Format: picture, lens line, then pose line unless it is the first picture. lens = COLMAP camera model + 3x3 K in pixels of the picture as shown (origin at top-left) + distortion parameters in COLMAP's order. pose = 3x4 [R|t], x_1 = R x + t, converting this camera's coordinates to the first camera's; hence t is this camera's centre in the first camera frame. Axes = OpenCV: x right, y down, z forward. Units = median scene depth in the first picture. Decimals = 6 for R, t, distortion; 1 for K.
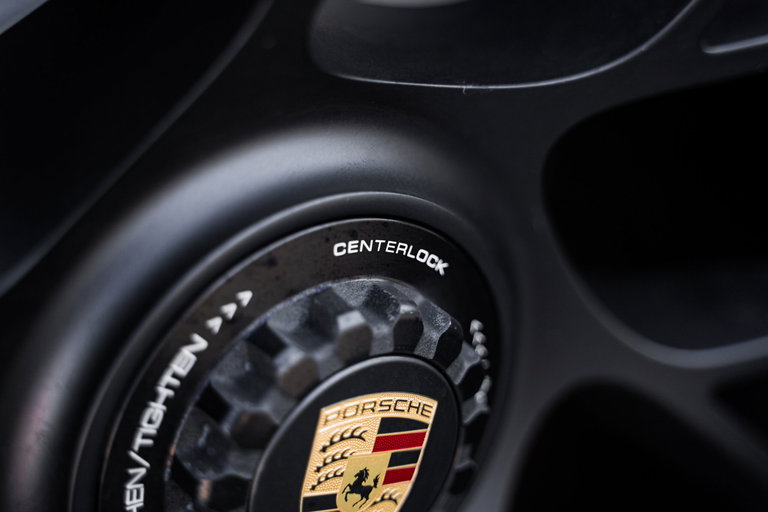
lens RADIAL K [[1139.2, 0, 385.2], [0, 1139.2, 257.0], [0, 0, 1]] dist [0.162416, 0.000000]
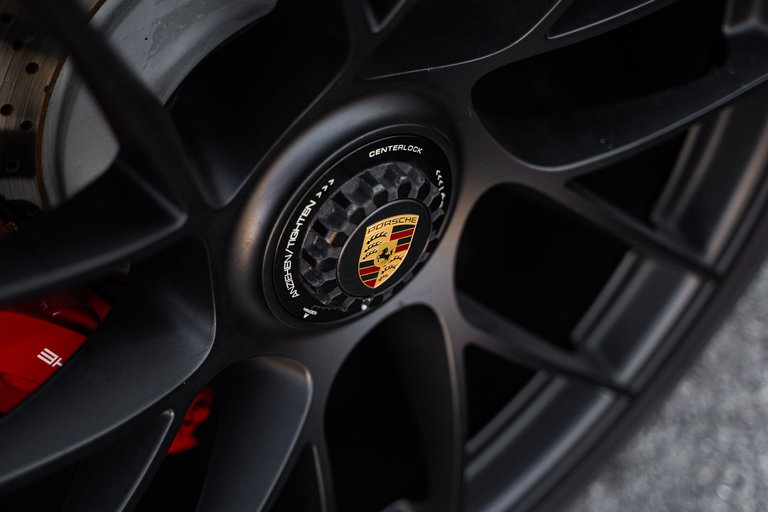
lens RADIAL K [[1180.9, 0, 382.1], [0, 1180.9, 253.2], [0, 0, 1]] dist [0.205177, 0.000000]
pose [[0.999502, -0.030943, -0.006241, -0.012637], [0.031369, 0.951601, 0.305732, -0.521436], [-0.003521, -0.305776, 0.952097, -1.213987]]
